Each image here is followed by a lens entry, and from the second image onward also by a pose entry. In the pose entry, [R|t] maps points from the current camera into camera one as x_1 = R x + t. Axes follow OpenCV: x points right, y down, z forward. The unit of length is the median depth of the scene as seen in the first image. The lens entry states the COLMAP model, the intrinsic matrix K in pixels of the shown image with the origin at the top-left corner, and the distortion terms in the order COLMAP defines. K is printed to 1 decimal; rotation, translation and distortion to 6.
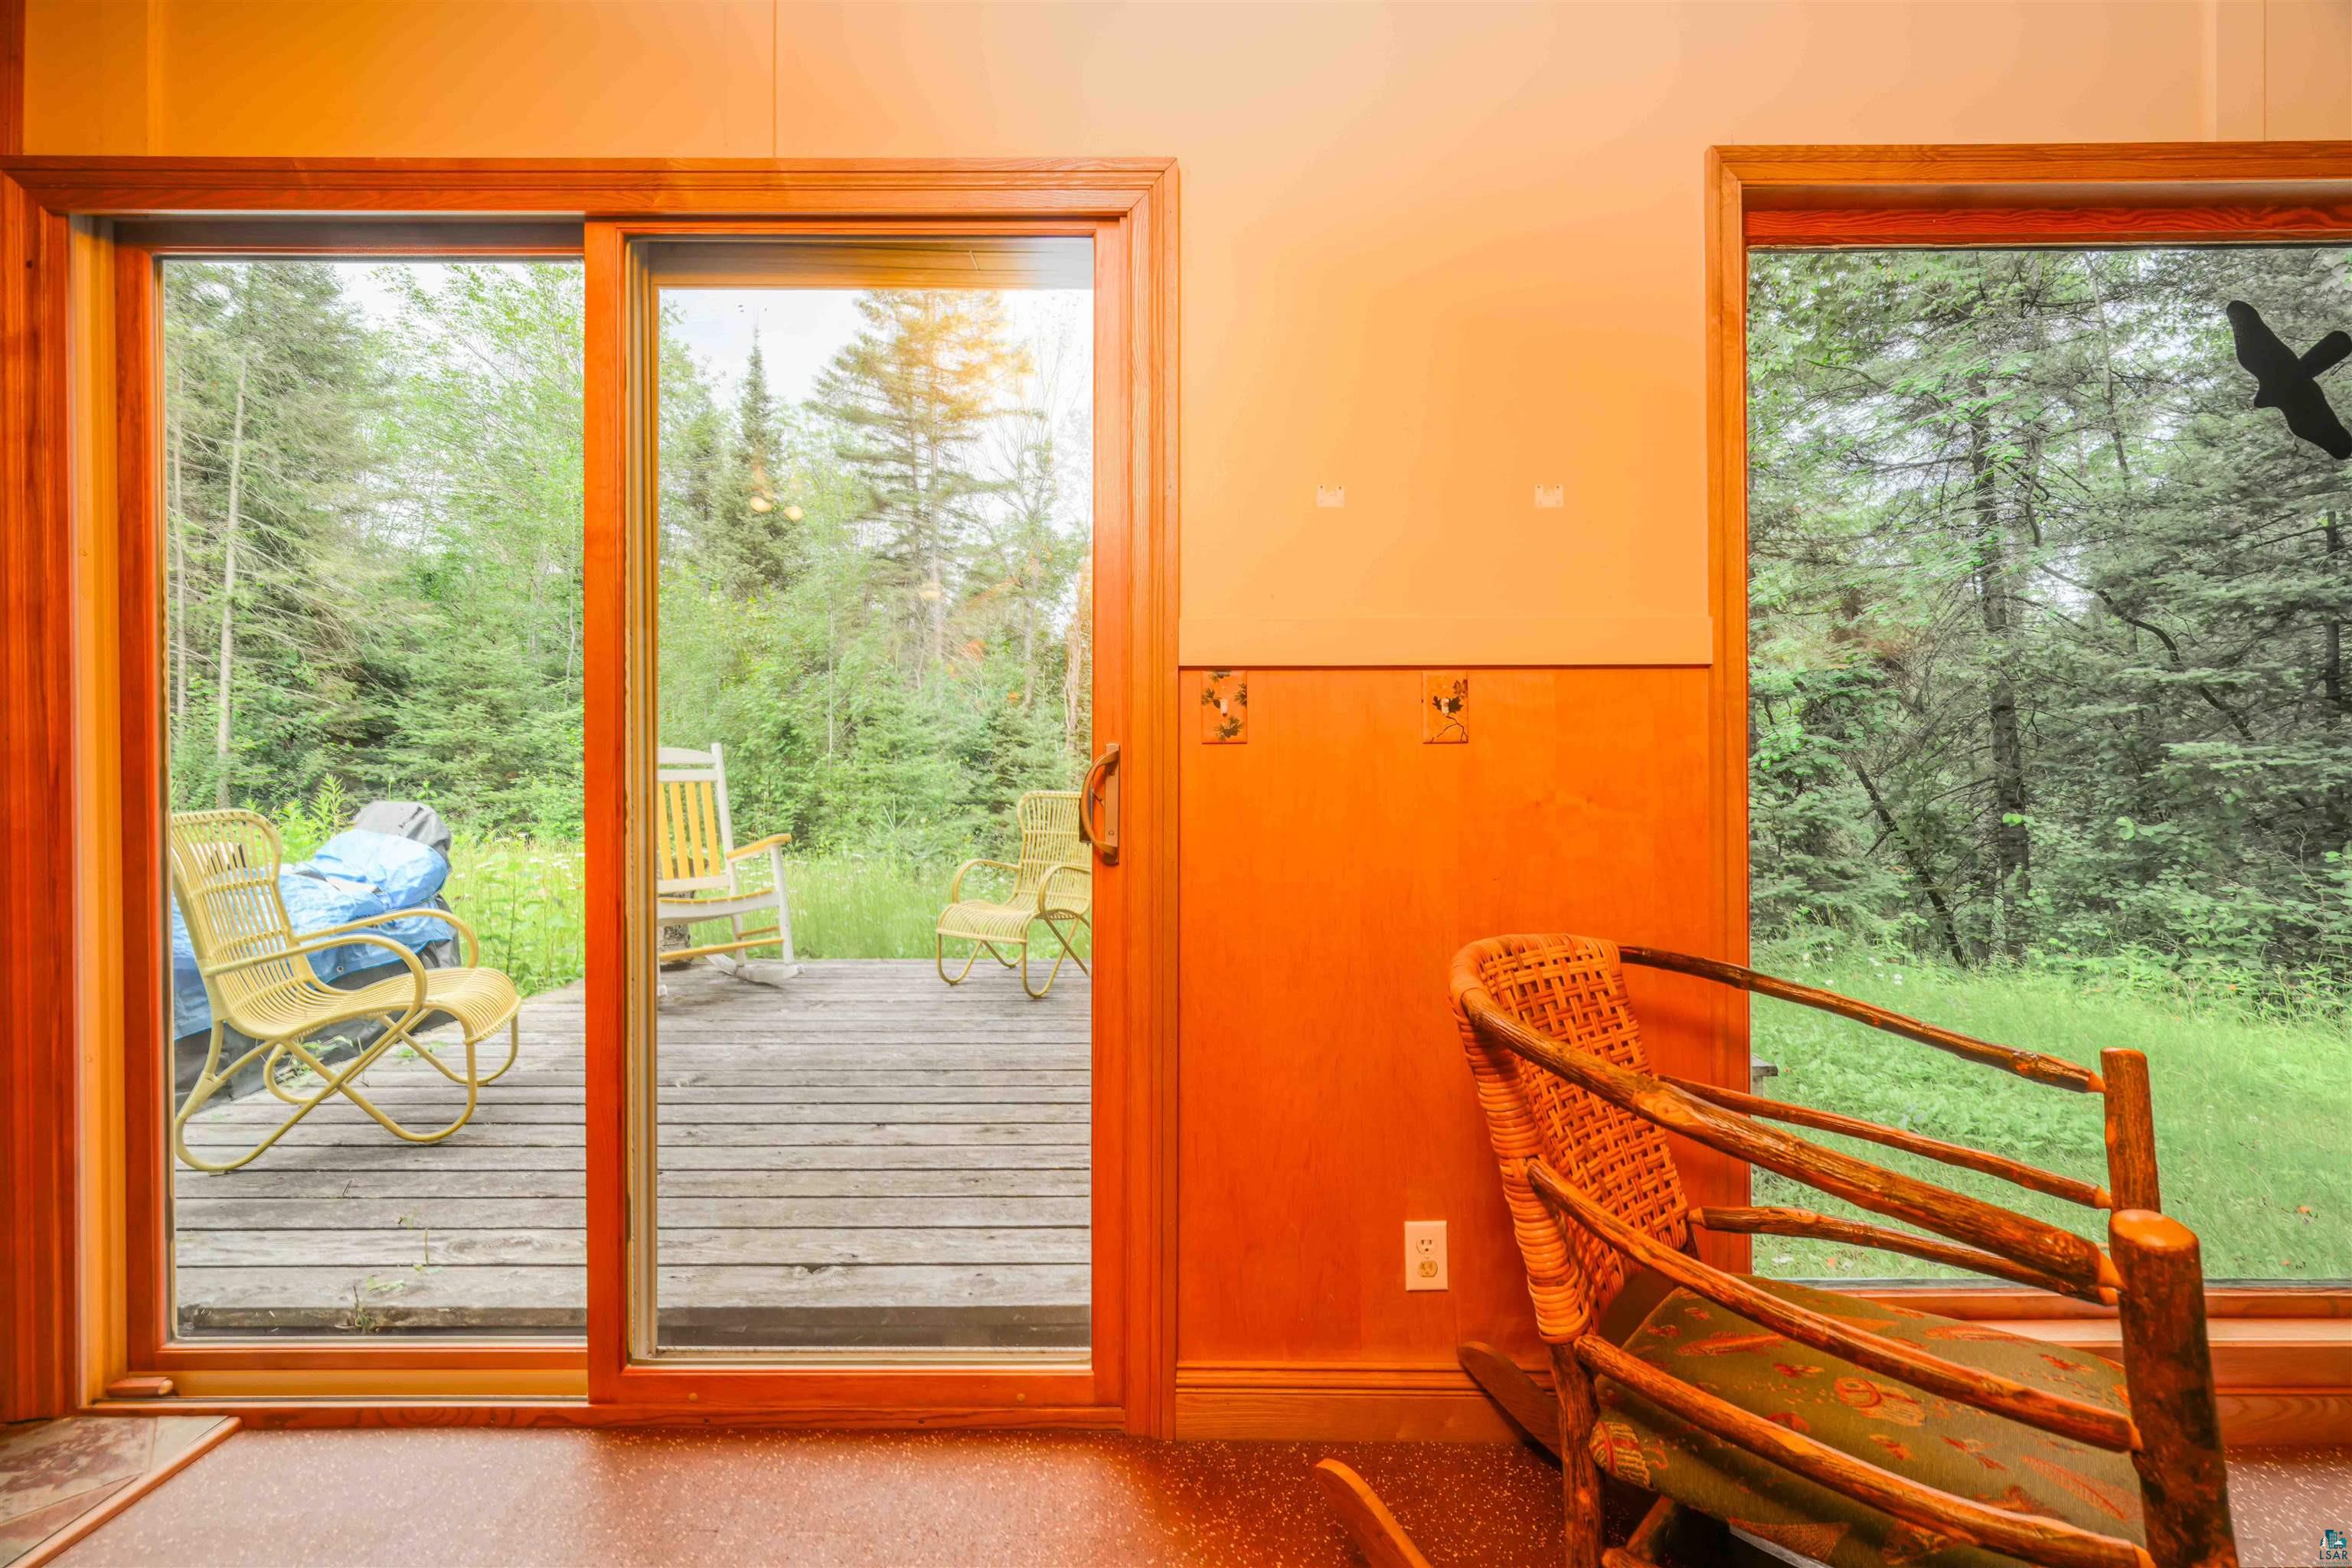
lens RADIAL K [[940.1, 0, 1176.0], [0, 940.1, 784.0], [0, 0, 1]] dist [-0.000881, -0.000630]
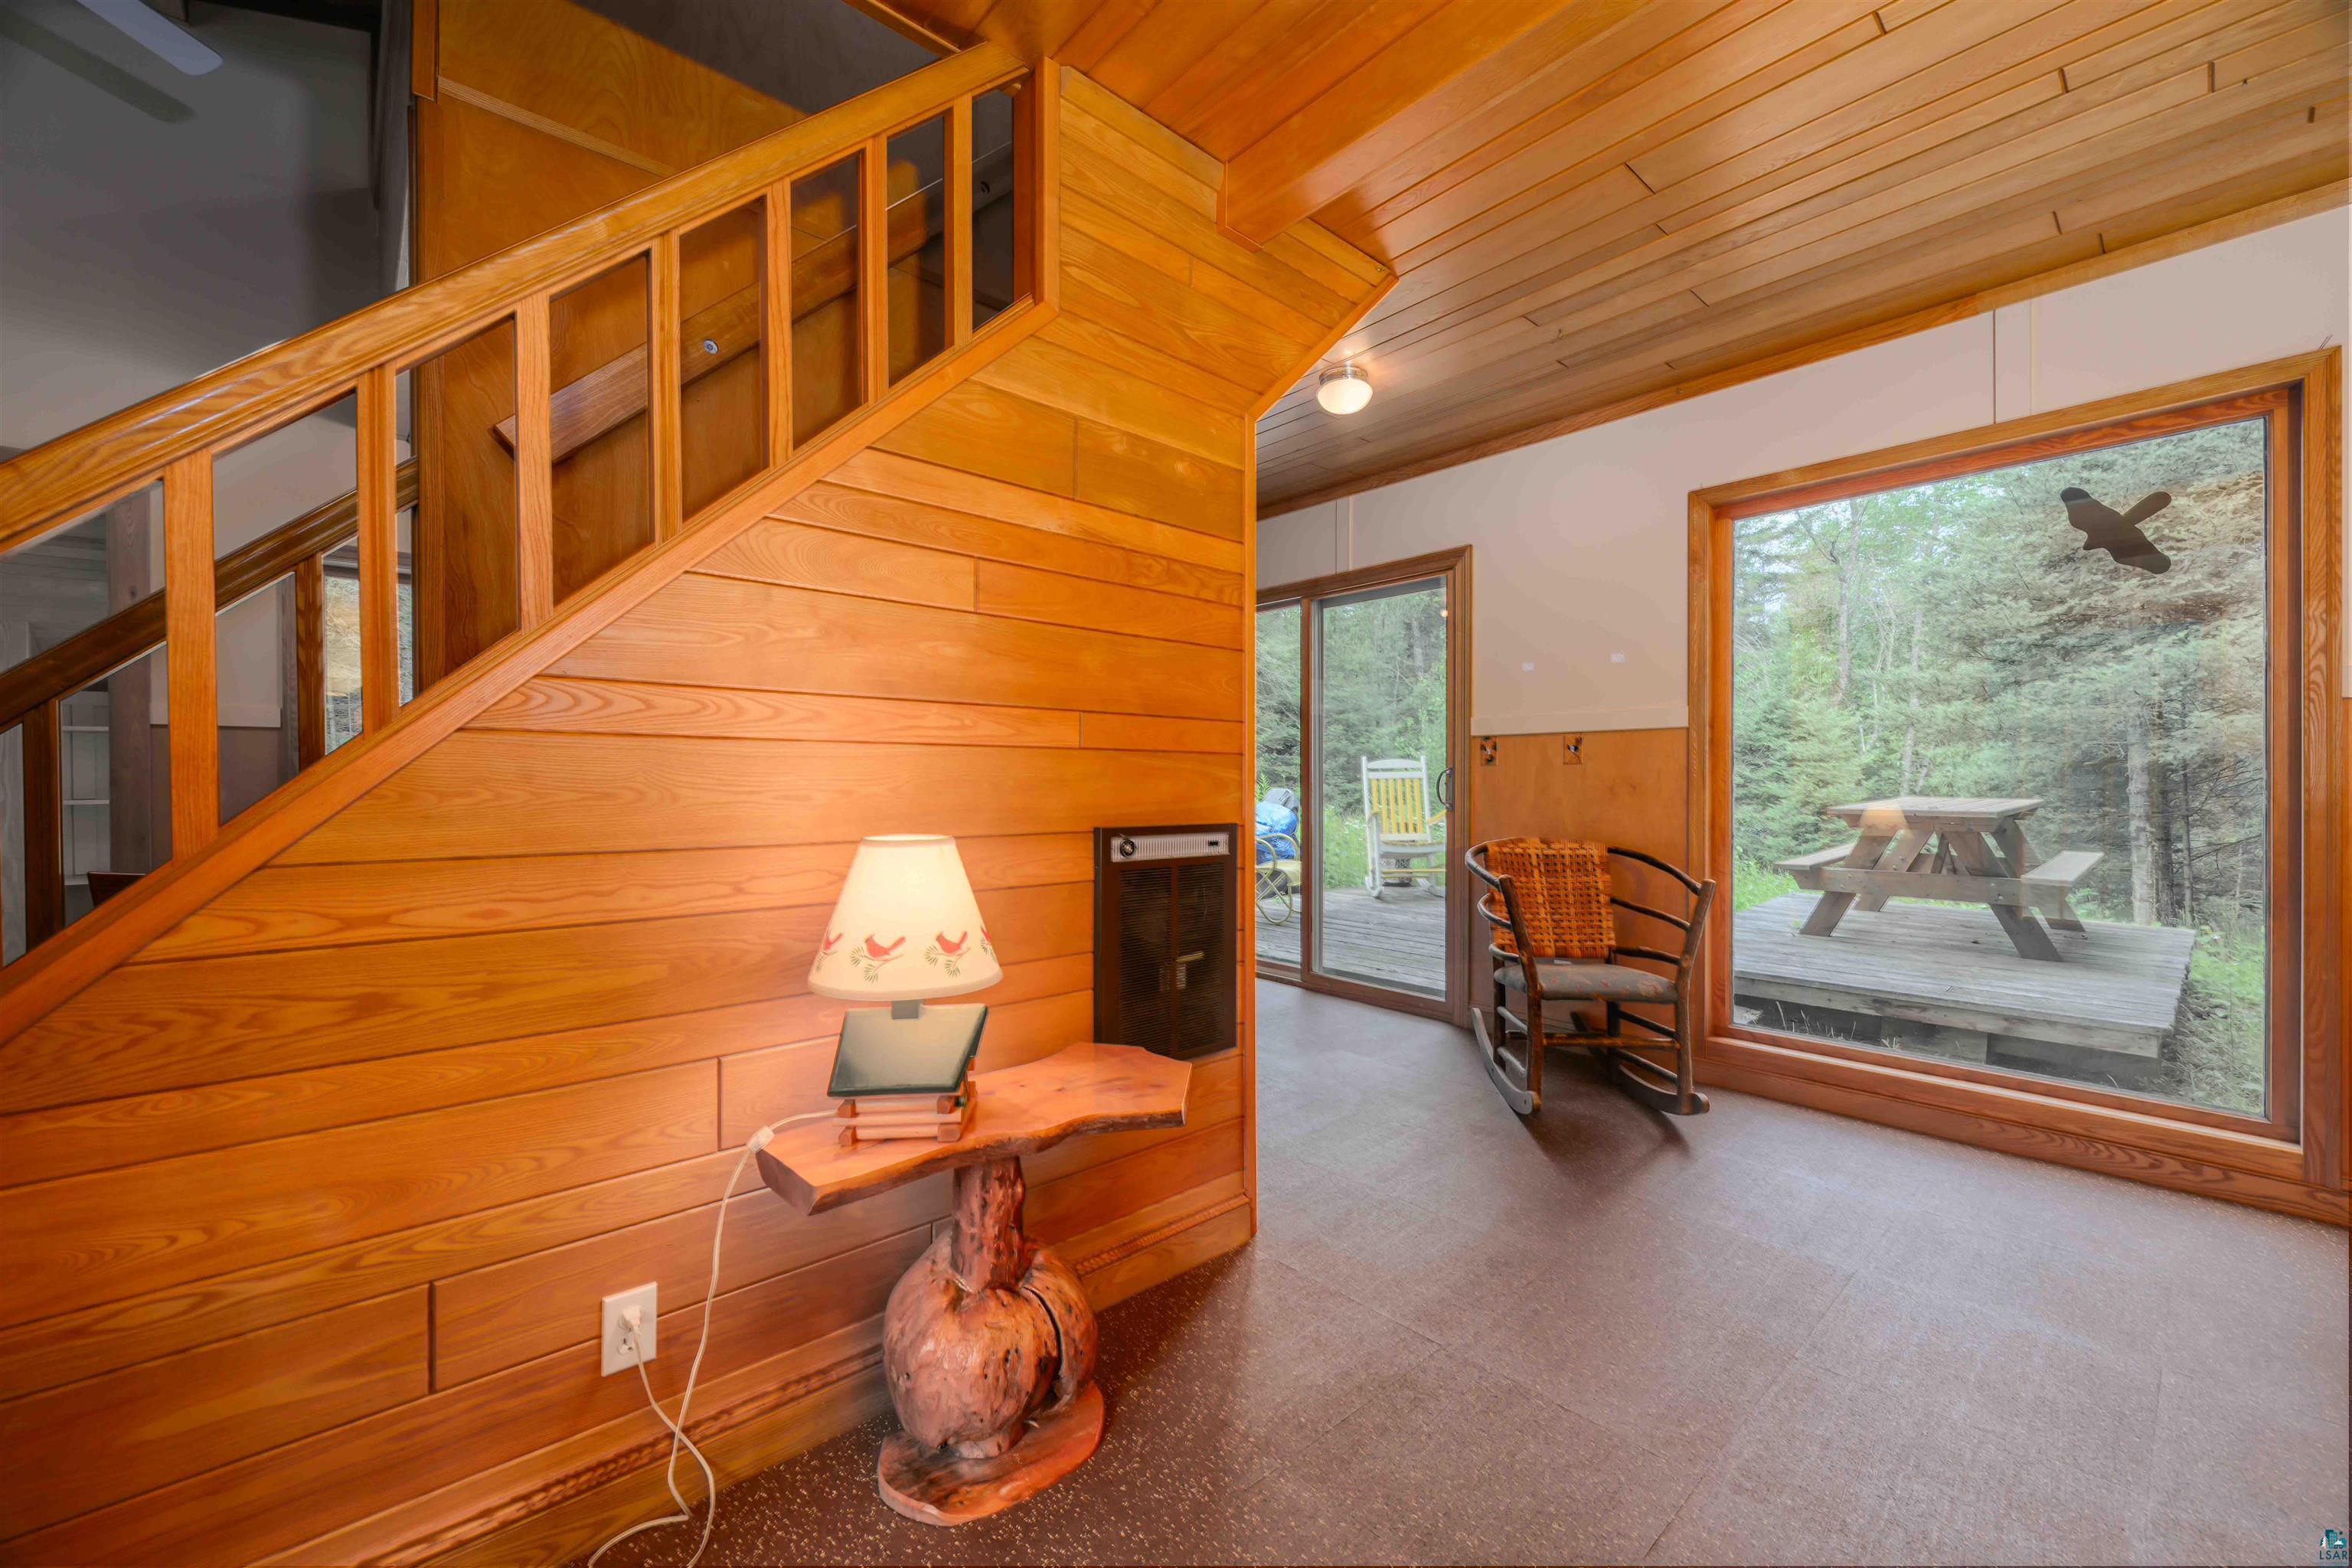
lens RADIAL K [[917.5, 0, 1176.0], [0, 917.5, 784.0], [0, 0, 1]] dist [-0.000660, -0.000238]
pose [[0.666351, 0.004088, -0.745627, 0.448439], [0.001008, 0.999979, 0.006383, -0.002676], [0.745637, -0.005005, 0.666333, -0.434346]]
